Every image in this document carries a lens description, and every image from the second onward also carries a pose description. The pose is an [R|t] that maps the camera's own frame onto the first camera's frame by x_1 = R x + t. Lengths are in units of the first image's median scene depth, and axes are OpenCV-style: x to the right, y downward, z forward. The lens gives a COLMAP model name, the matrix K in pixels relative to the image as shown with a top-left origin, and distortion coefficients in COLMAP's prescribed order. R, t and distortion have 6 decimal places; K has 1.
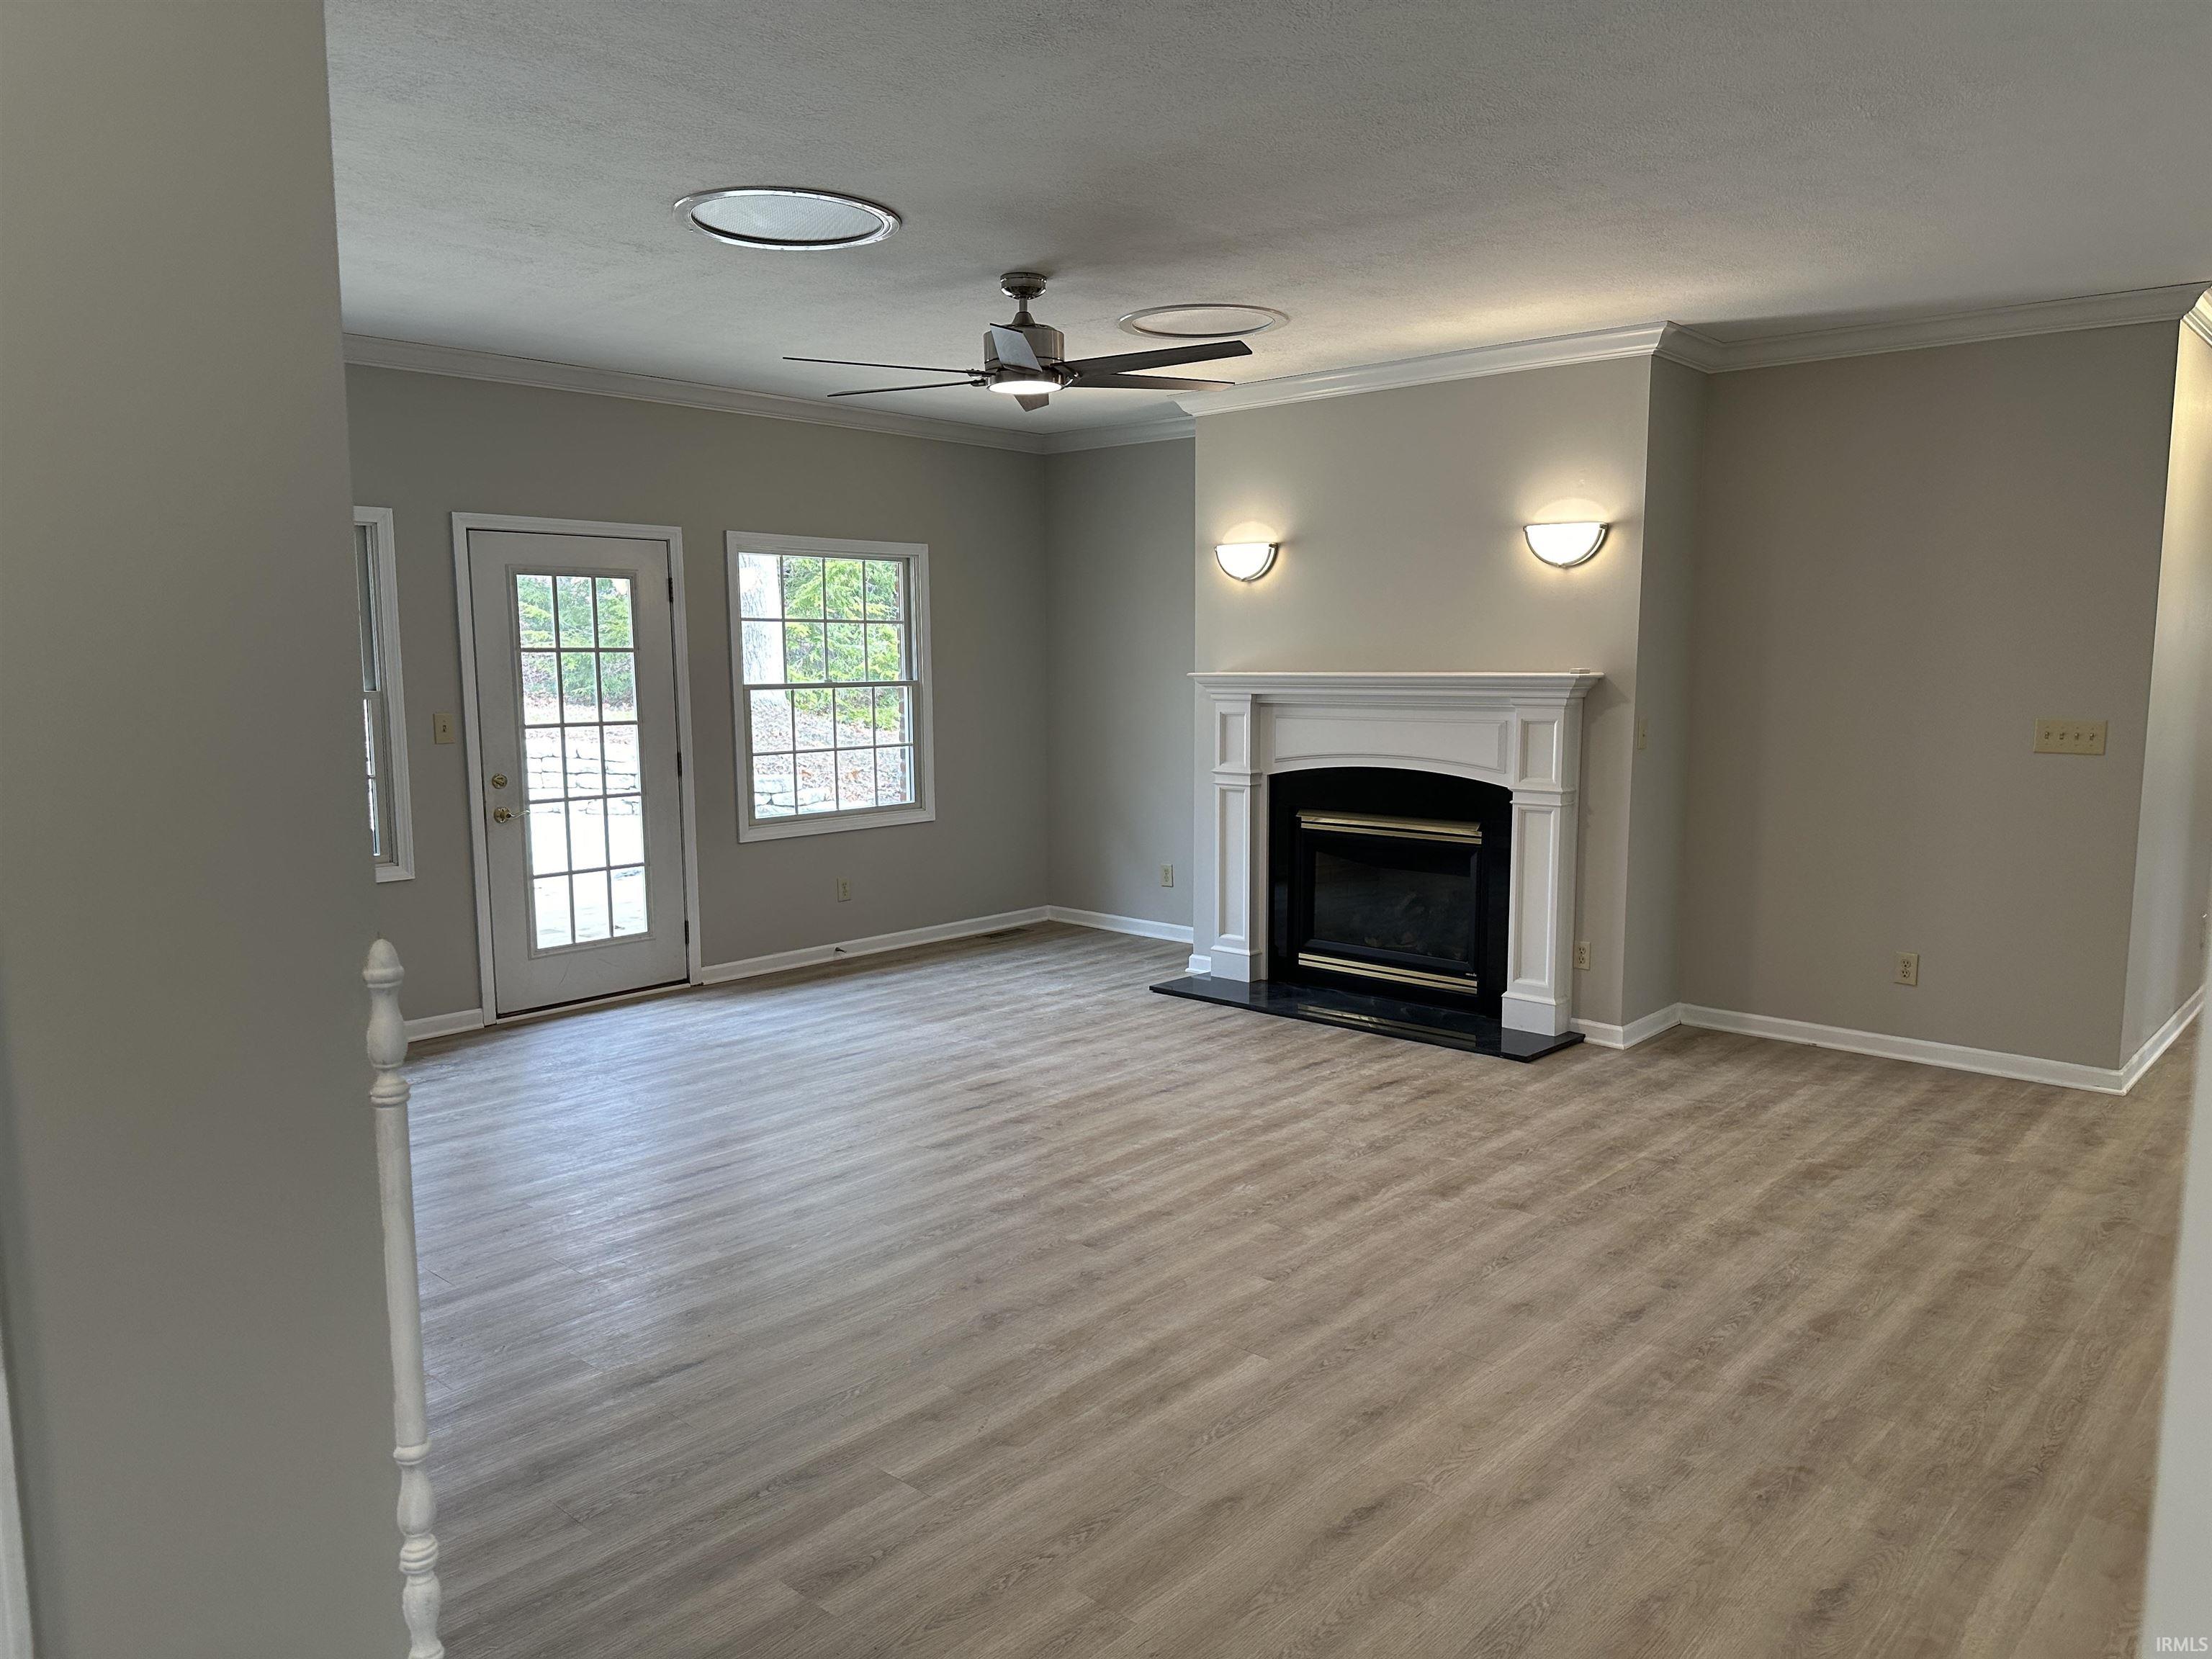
lens RADIAL K [[1558.3, 0, 1100.4], [0, 1558.3, 835.3], [0, 0, 1]] dist [0.047905, -0.060017]
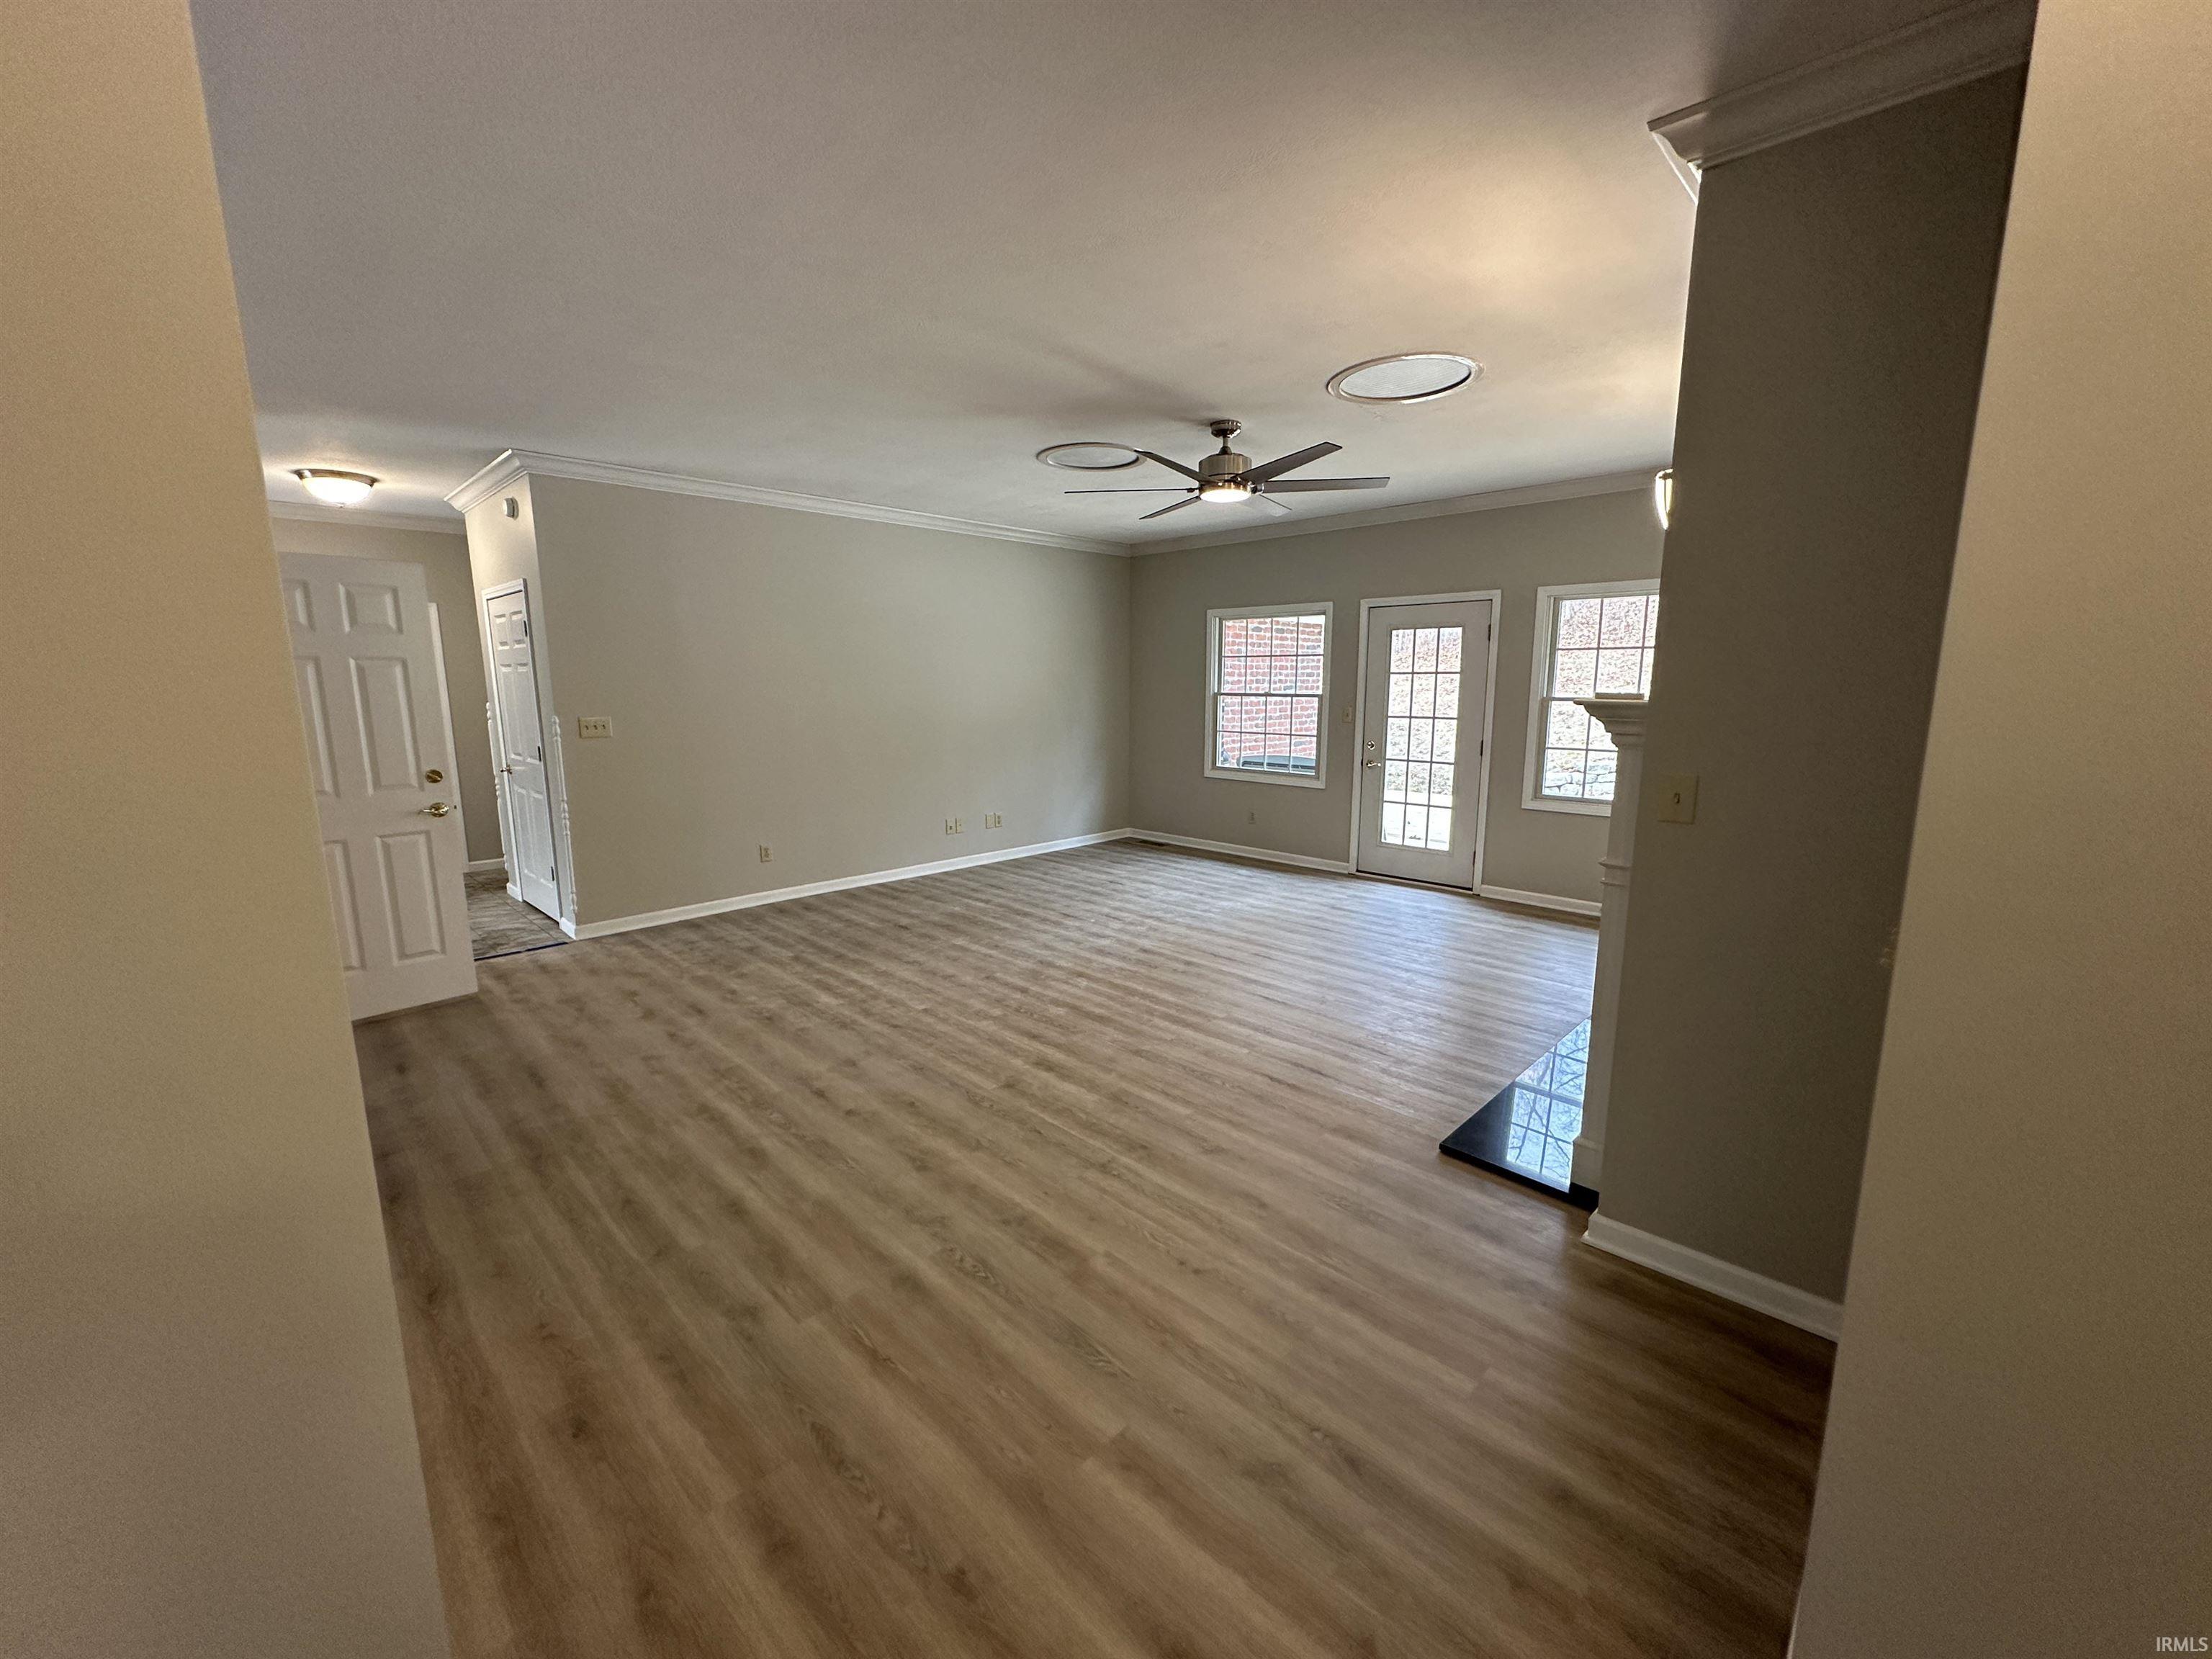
lens RADIAL K [[884.5, 0, 1116.6], [0, 884.5, 836.3], [0, 0, 1]] dist [0.013637, 0.000066]
pose [[-0.048297, 0.177886, -0.982865, 0.825824], [-0.115564, 0.976410, 0.182397, -0.105907], [0.992125, 0.122393, -0.026600, 0.916228]]
